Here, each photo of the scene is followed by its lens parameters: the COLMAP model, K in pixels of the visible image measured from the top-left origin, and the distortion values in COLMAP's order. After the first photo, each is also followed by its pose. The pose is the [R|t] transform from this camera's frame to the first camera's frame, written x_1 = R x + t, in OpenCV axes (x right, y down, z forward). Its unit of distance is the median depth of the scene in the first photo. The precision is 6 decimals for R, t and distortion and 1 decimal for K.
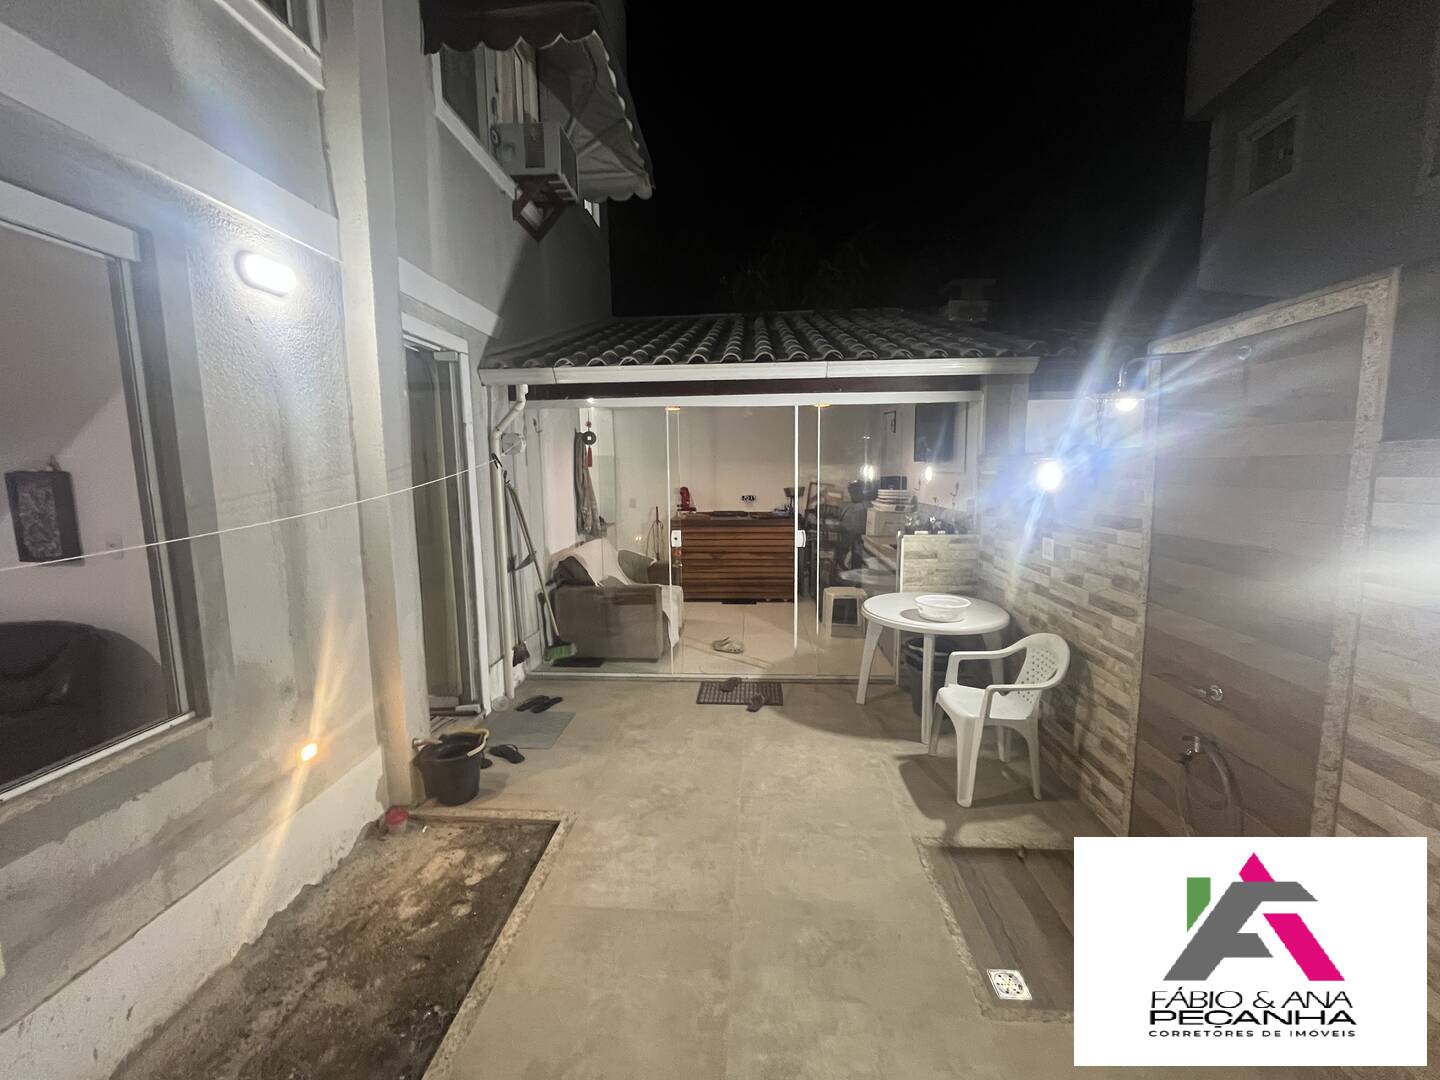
lens RADIAL K [[583.7, 0, 720.3], [0, 583.7, 540.8], [0, 0, 1]] dist [-0.004881, 0.001019]
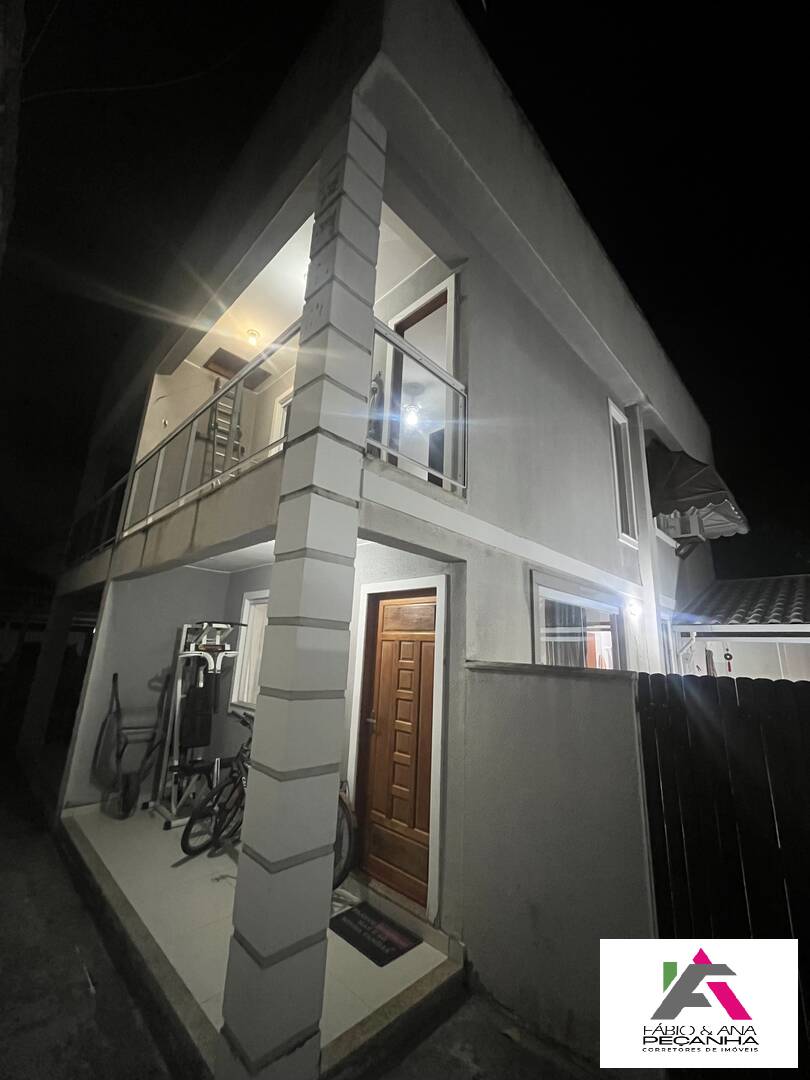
lens RADIAL K [[437.8, 0, 407.7], [0, 437.8, 542.1], [0, 0, 1]] dist [-0.004881, 0.001019]
pose [[0.752660, -0.120617, -0.647268, -0.042932], [-0.130699, 0.936142, -0.326428, 0.112208], [0.645307, 0.330286, 0.688832, -1.092504]]
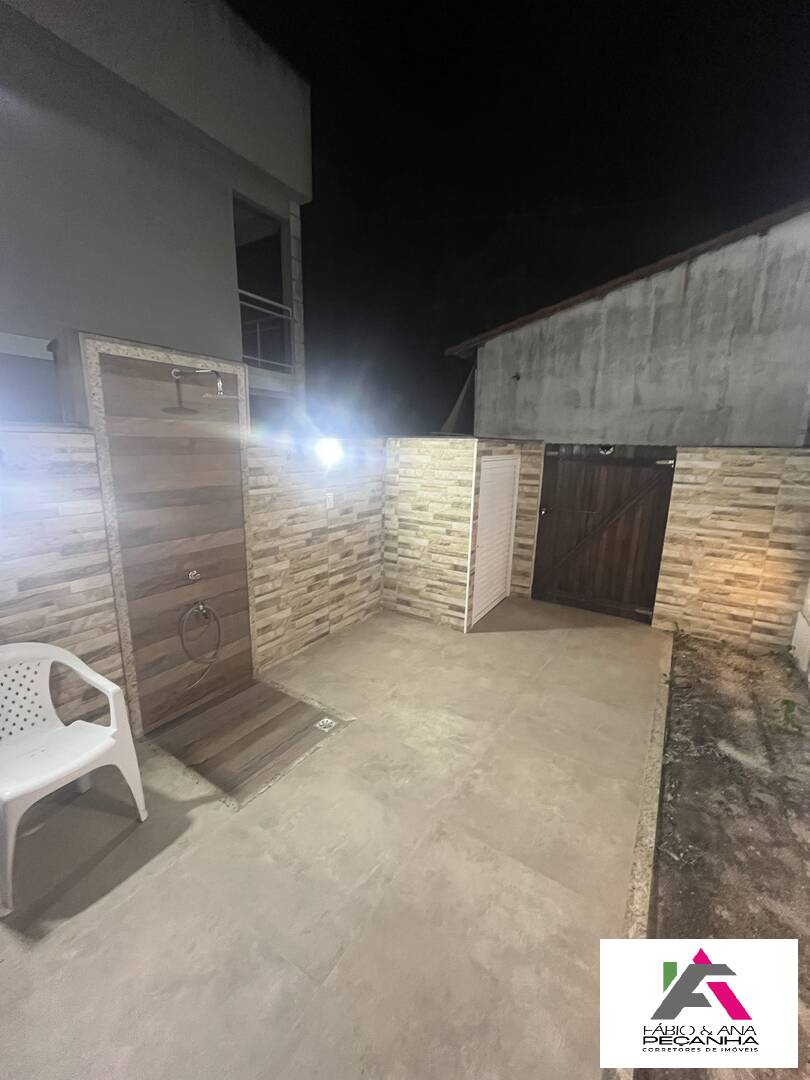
lens RADIAL K [[437.8, 0, 402.7], [0, 437.8, 539.0], [0, 0, 1]] dist [-0.004881, 0.001019]
pose [[-0.873317, -0.109106, 0.474777, -0.173781], [0.051790, 0.948280, 0.313183, -0.124618], [-0.484391, 0.298097, -0.822498, 0.994833]]
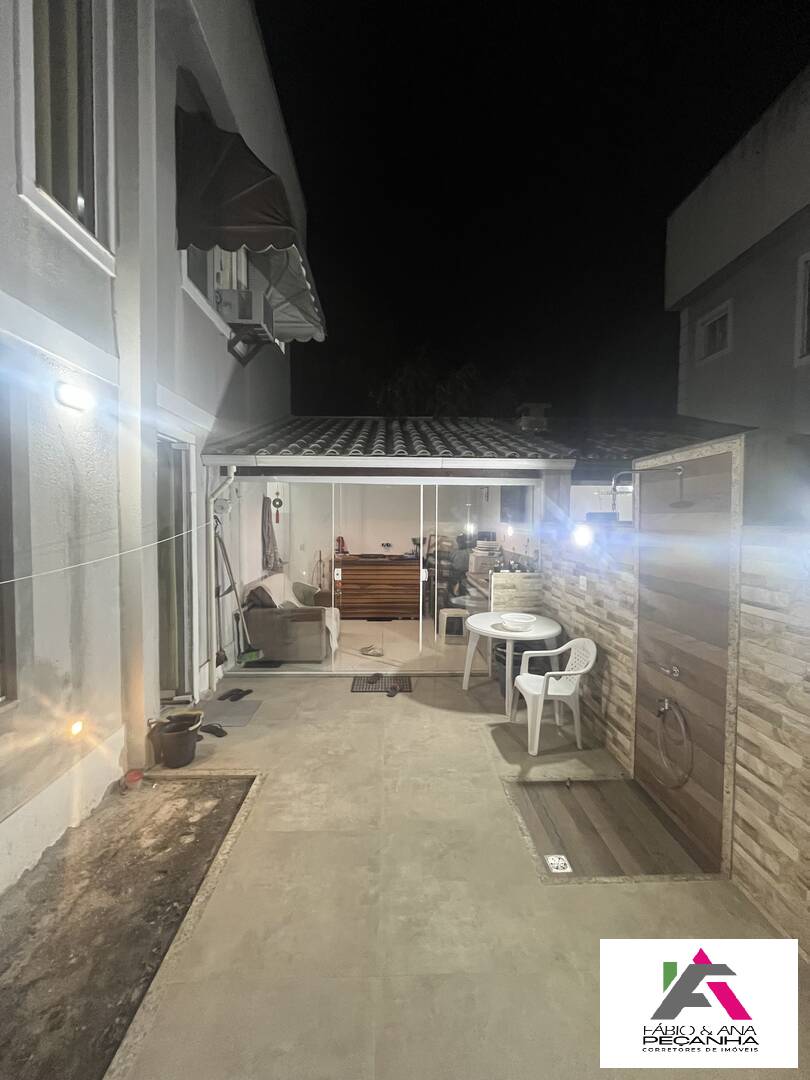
lens RADIAL K [[437.8, 0, 406.3], [0, 437.8, 537.4], [0, 0, 1]] dist [-0.004881, 0.001019]
pose [[0.994865, 0.014453, 0.100176, -0.021823], [-0.005929, 0.996375, -0.084863, -0.004989], [-0.101040, 0.083834, 0.991344, -0.104142]]
